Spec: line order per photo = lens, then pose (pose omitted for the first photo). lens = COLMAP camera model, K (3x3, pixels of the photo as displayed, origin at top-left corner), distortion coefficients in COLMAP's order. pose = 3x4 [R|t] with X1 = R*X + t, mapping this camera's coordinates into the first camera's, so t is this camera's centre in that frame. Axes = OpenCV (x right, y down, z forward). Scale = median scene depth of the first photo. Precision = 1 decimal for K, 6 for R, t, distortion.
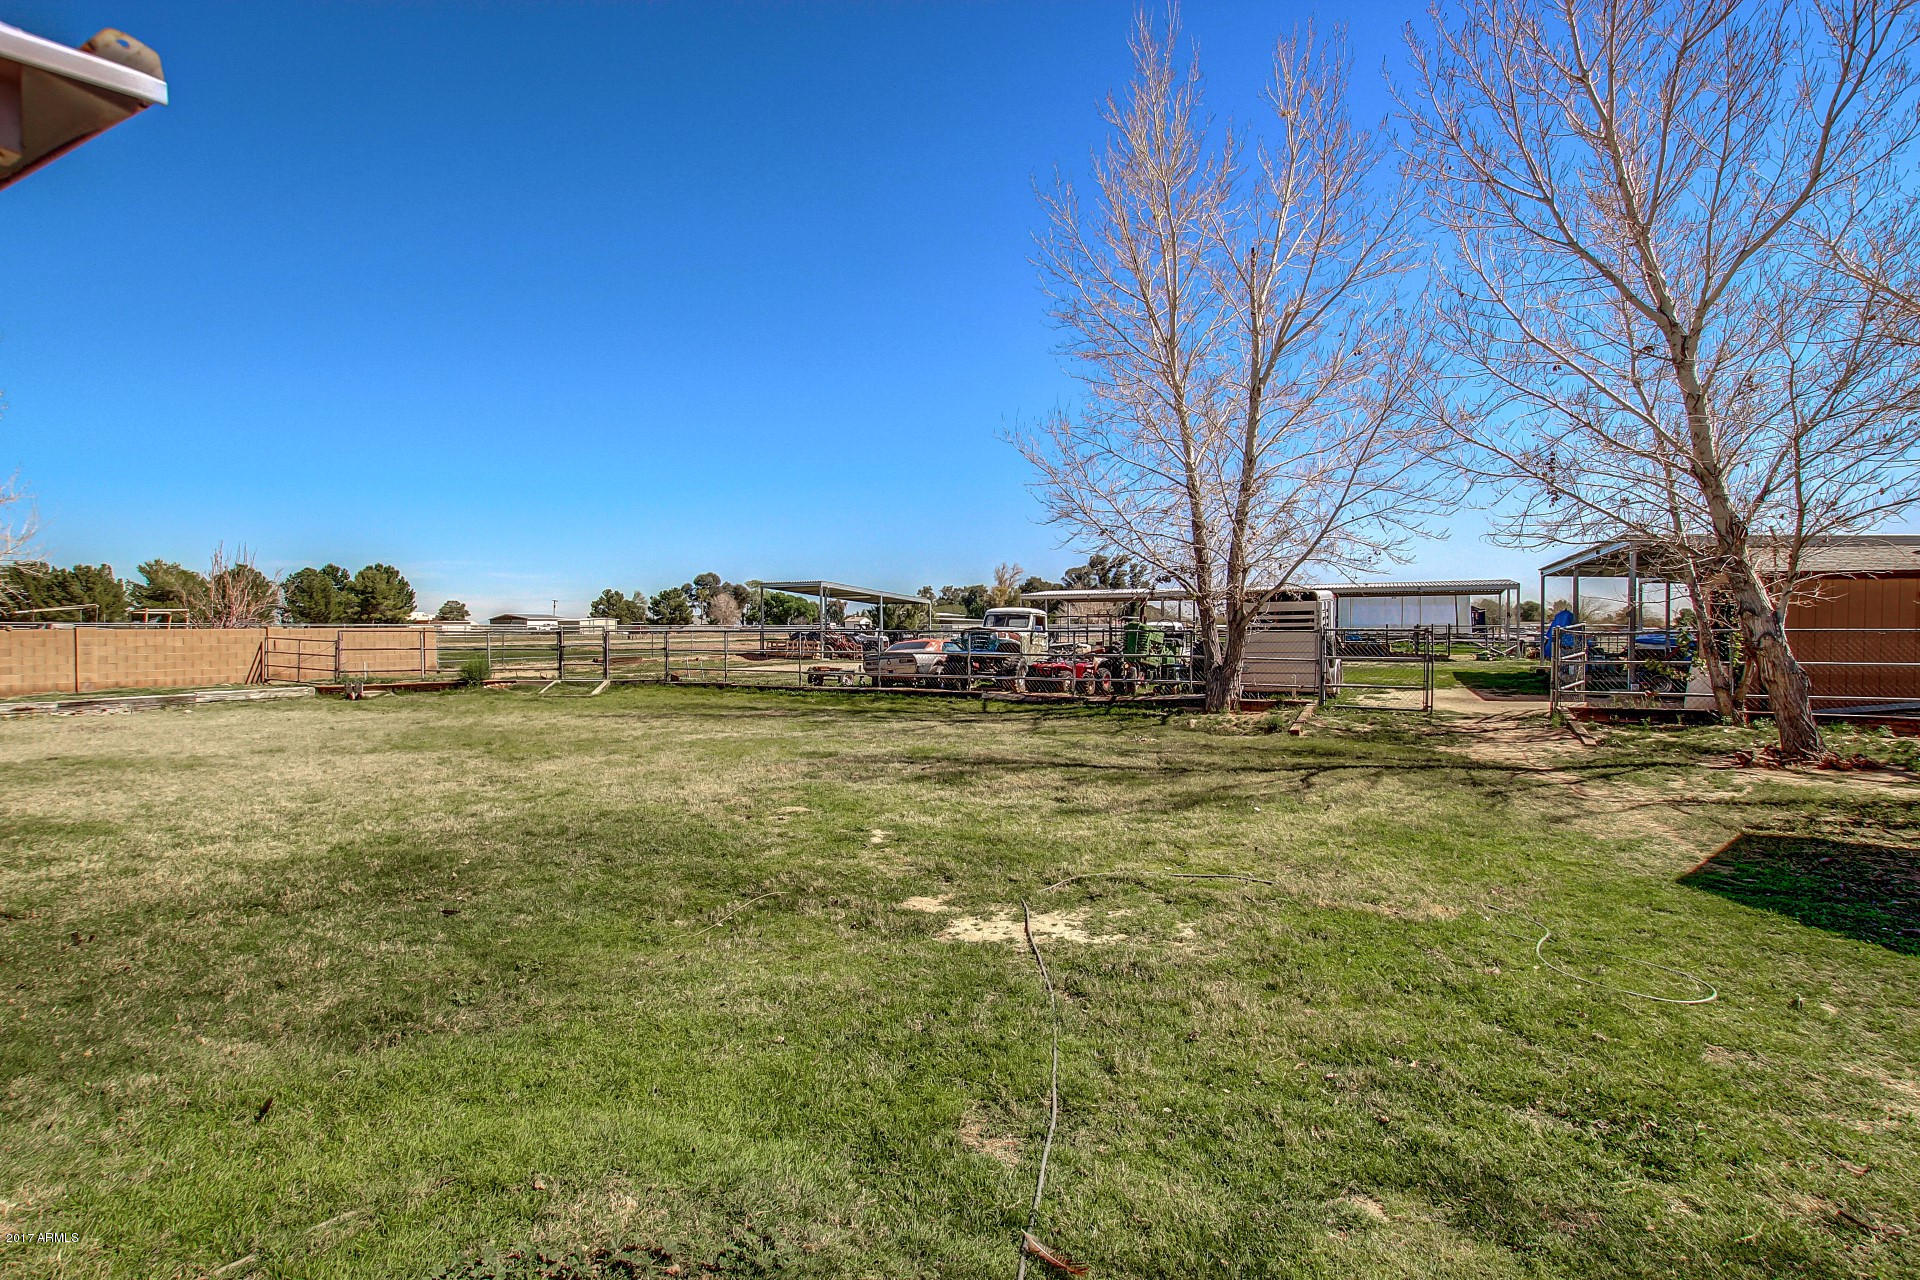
lens RADIAL K [[889.2, 0, 954.5], [0, 889.2, 648.8], [0, 0, 1]] dist [-0.038542, 0.006930]
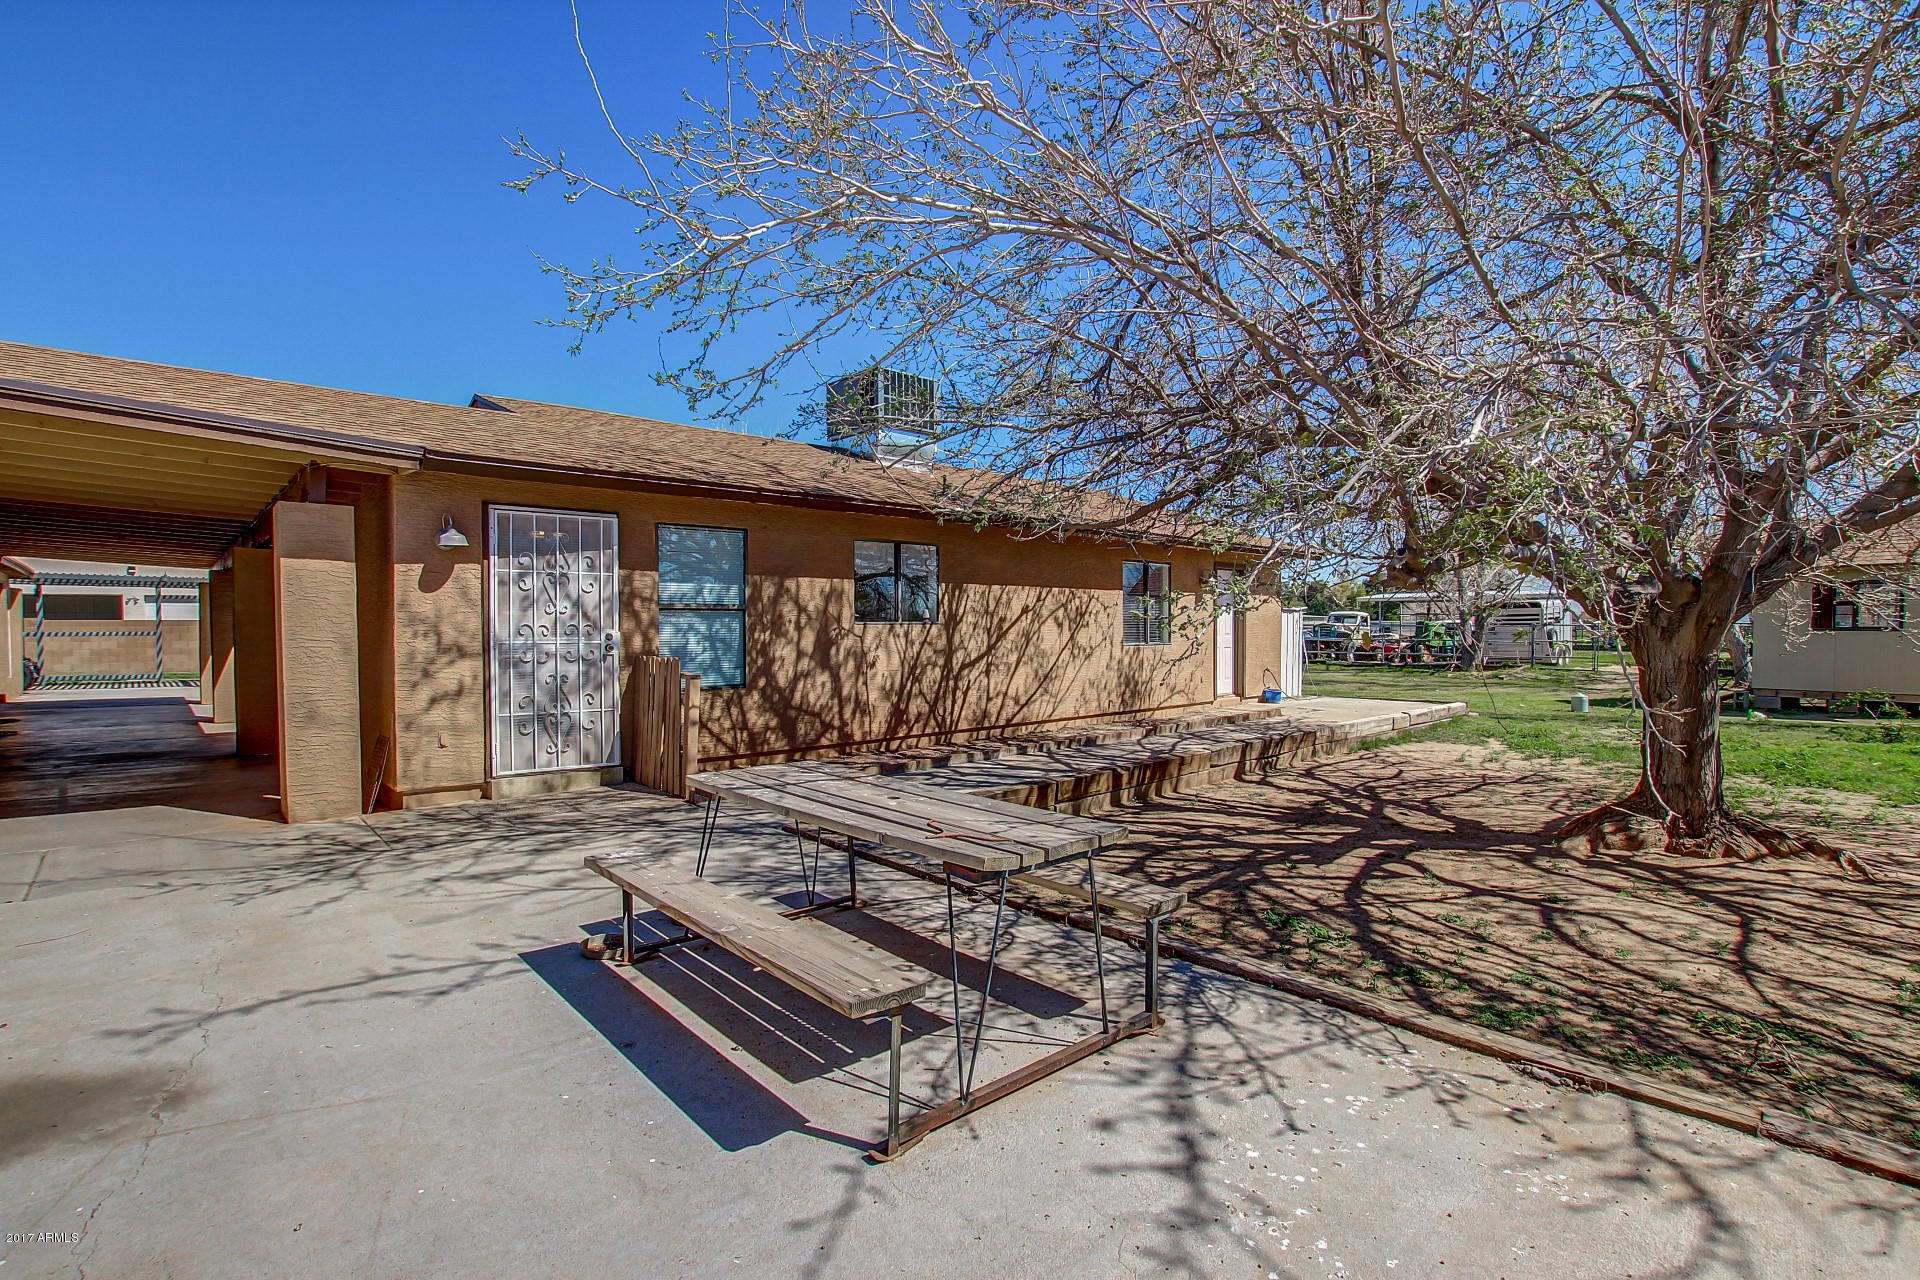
lens RADIAL K [[889.2, 0, 954.5], [0, 889.2, 648.8], [0, 0, 1]] dist [-0.038542, 0.006930]
pose [[0.935348, 0.007920, -0.353641, -0.068171], [-0.006033, 0.999961, 0.006436, 0.032294], [0.353678, -0.003886, 0.935359, -1.517136]]
